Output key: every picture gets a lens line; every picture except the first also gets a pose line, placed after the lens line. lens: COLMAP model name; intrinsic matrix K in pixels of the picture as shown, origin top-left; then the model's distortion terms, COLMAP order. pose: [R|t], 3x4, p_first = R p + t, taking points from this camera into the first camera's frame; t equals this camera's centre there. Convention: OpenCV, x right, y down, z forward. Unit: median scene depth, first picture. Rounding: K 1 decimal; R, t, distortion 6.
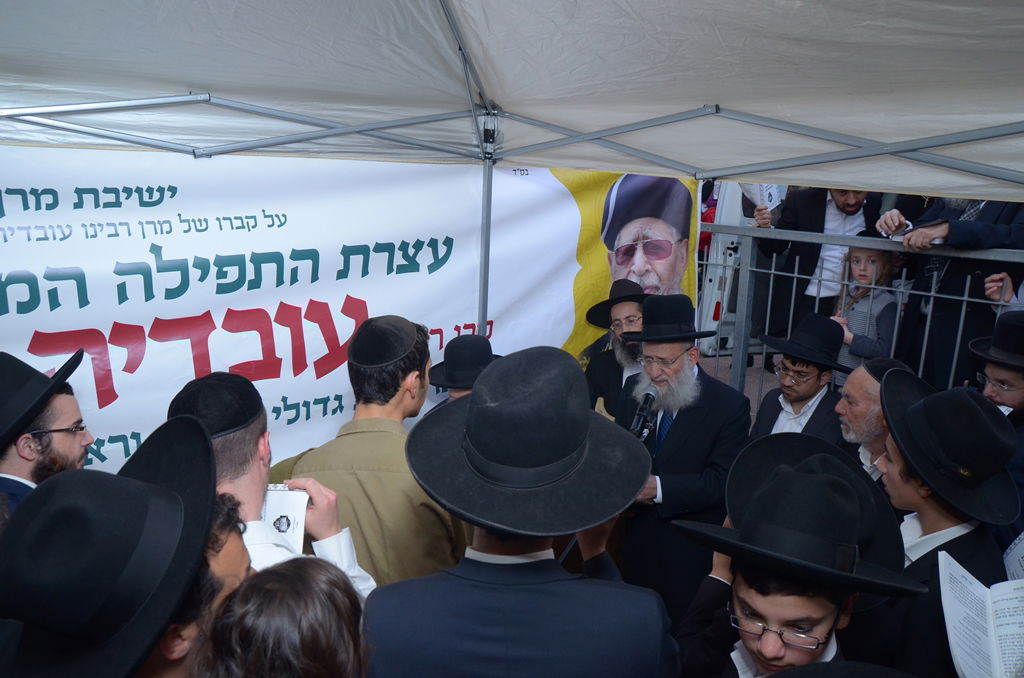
lens RADIAL K [[727.3, 0, 512.0], [0, 727.3, 339.0], [0, 0, 1]] dist [-0.120317, 0.095485]
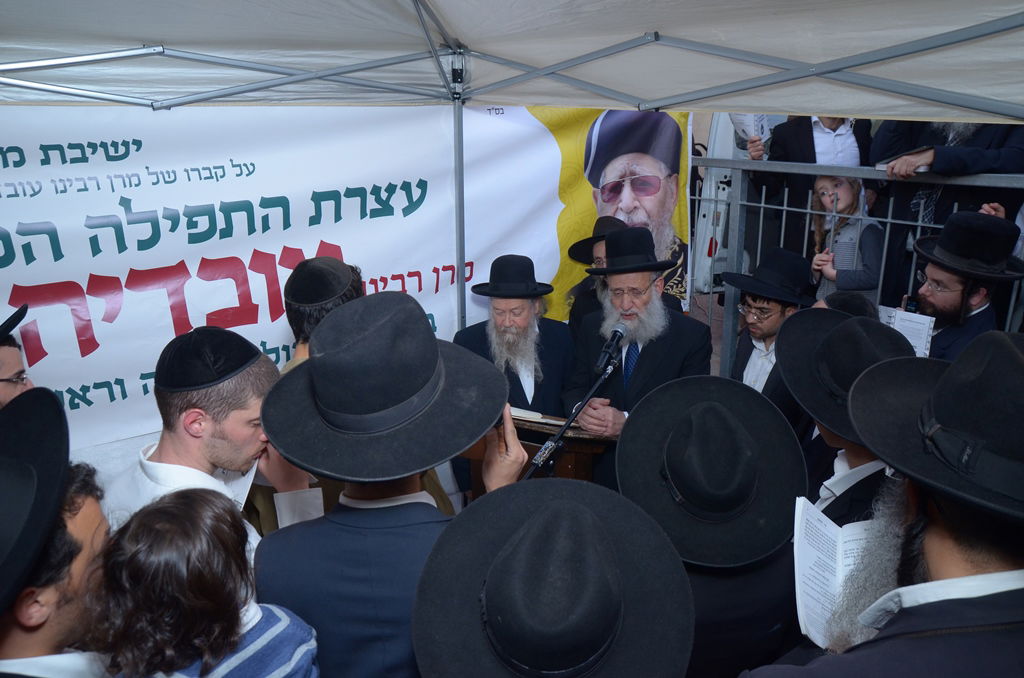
lens RADIAL K [[727.3, 0, 512.0], [0, 727.3, 339.0], [0, 0, 1]] dist [-0.120317, 0.095485]
pose [[0.997937, -0.020743, -0.060751, 0.104760], [0.025328, 0.996809, 0.075698, 0.007936], [0.058987, -0.077080, 0.995278, -0.007634]]
